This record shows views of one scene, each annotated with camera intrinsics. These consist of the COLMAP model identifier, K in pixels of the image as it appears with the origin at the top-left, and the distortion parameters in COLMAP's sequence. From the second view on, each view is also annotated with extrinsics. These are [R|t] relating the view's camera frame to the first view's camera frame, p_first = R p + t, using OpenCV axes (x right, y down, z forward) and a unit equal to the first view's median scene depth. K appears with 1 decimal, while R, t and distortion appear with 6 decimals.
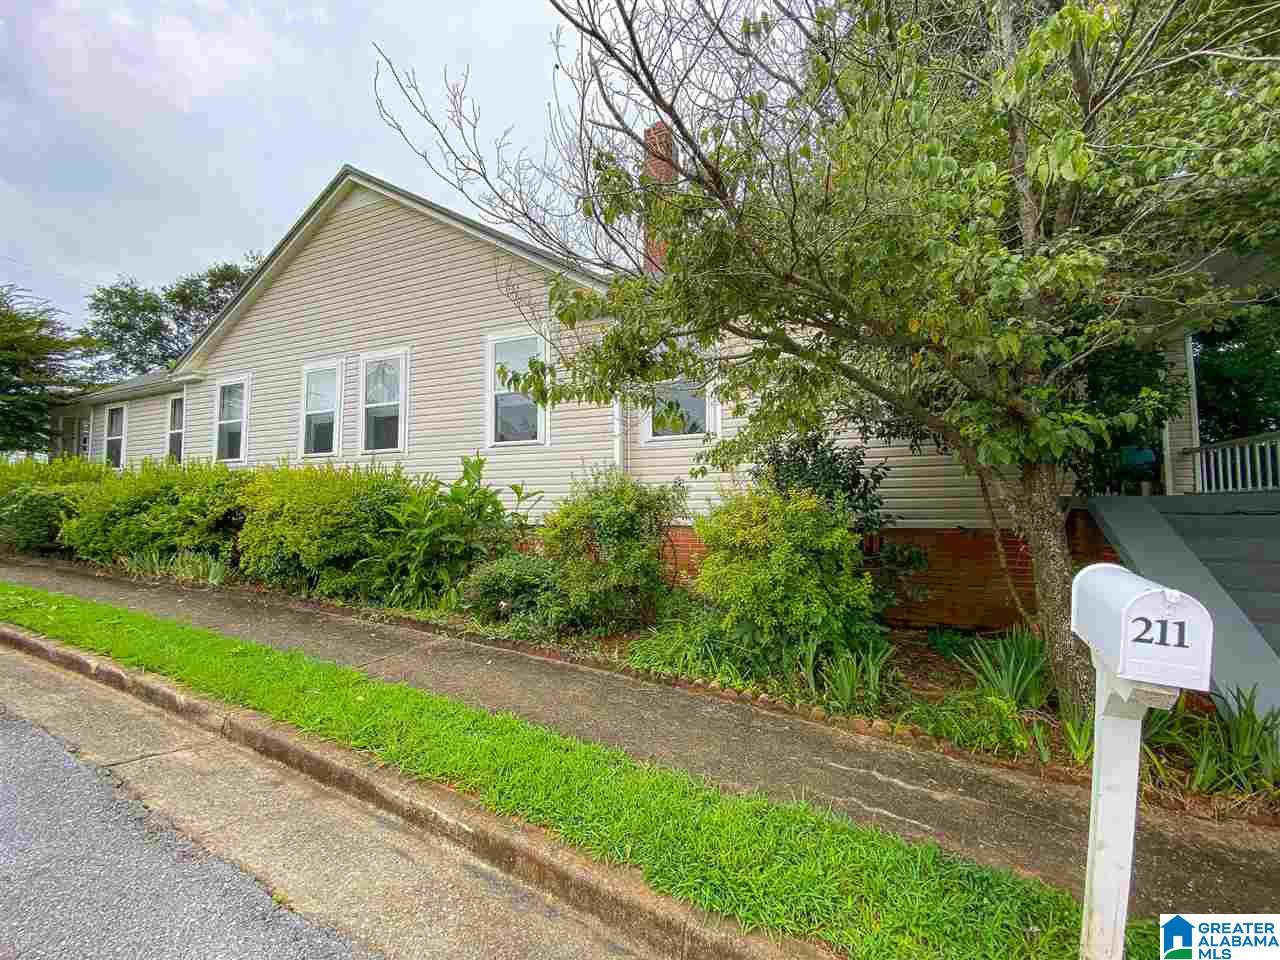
lens RADIAL K [[528.4, 0, 647.6], [0, 528.4, 475.9], [0, 0, 1]] dist [0.000247, -0.007776]
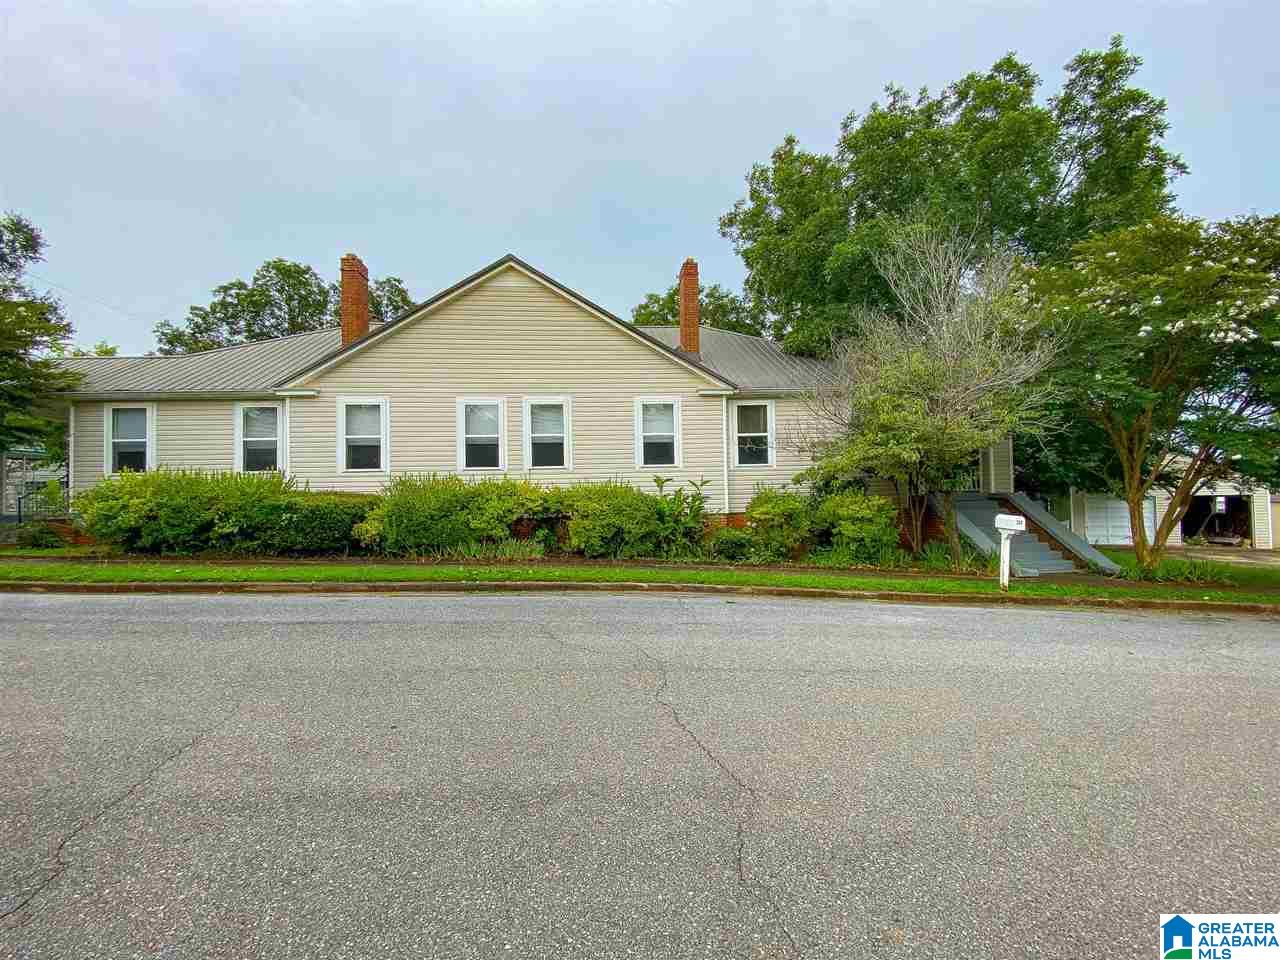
lens RADIAL K [[528.4, 0, 648.7], [0, 528.4, 483.3], [0, 0, 1]] dist [0.000247, -0.007776]
pose [[0.873532, 0.002418, 0.486761, -0.919607], [-0.012363, 0.999775, 0.017220, -0.033618], [-0.486610, -0.021060, 0.873365, -0.360626]]
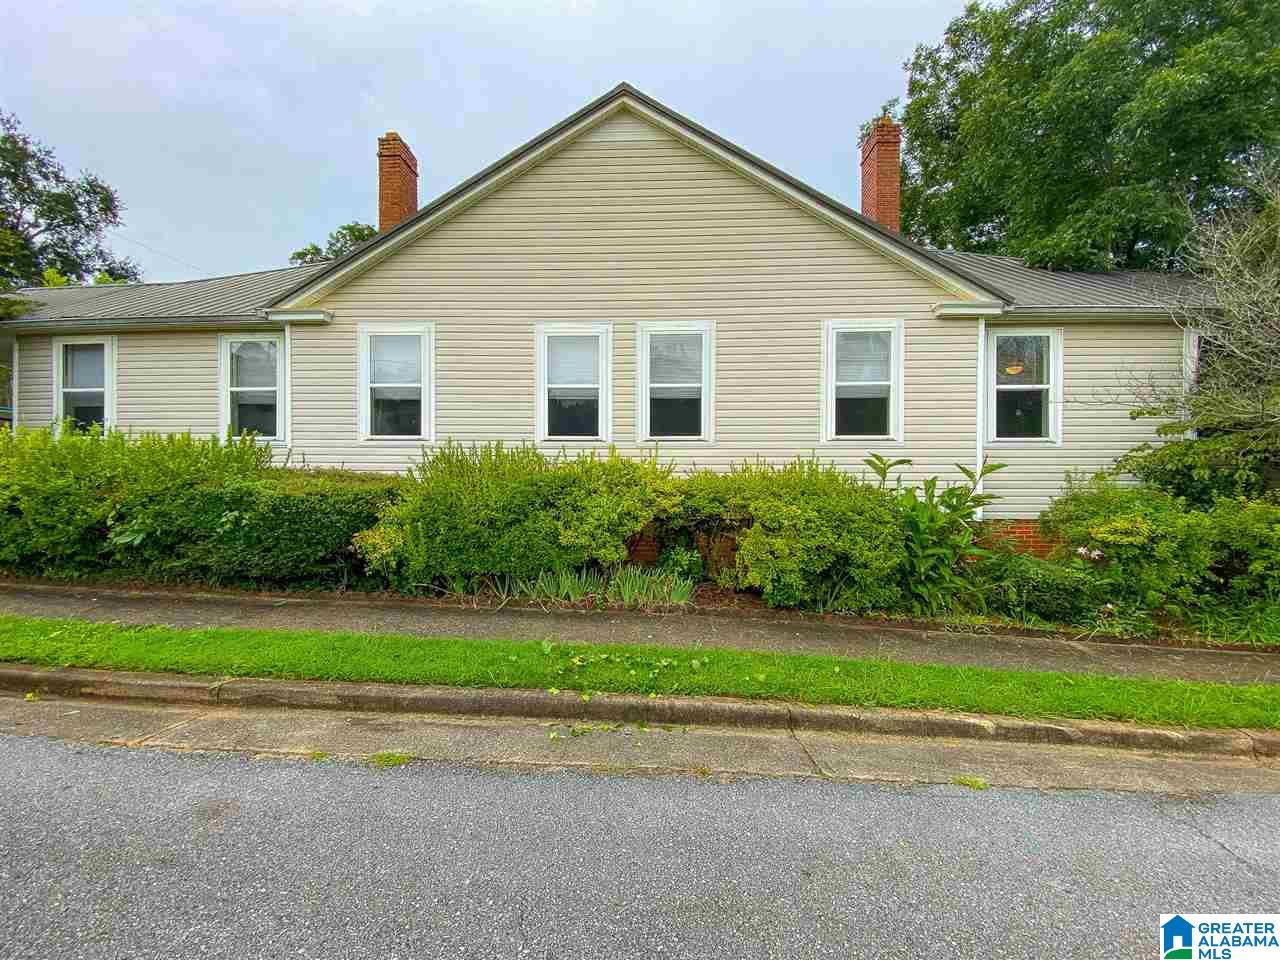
lens RADIAL K [[528.4, 0, 641.1], [0, 528.4, 481.9], [0, 0, 1]] dist [0.000247, -0.007776]
pose [[0.932726, 0.008961, 0.360476, -0.837039], [-0.029750, 0.998195, 0.052165, -0.020371], [-0.359358, -0.059380, 0.931309, 0.199860]]
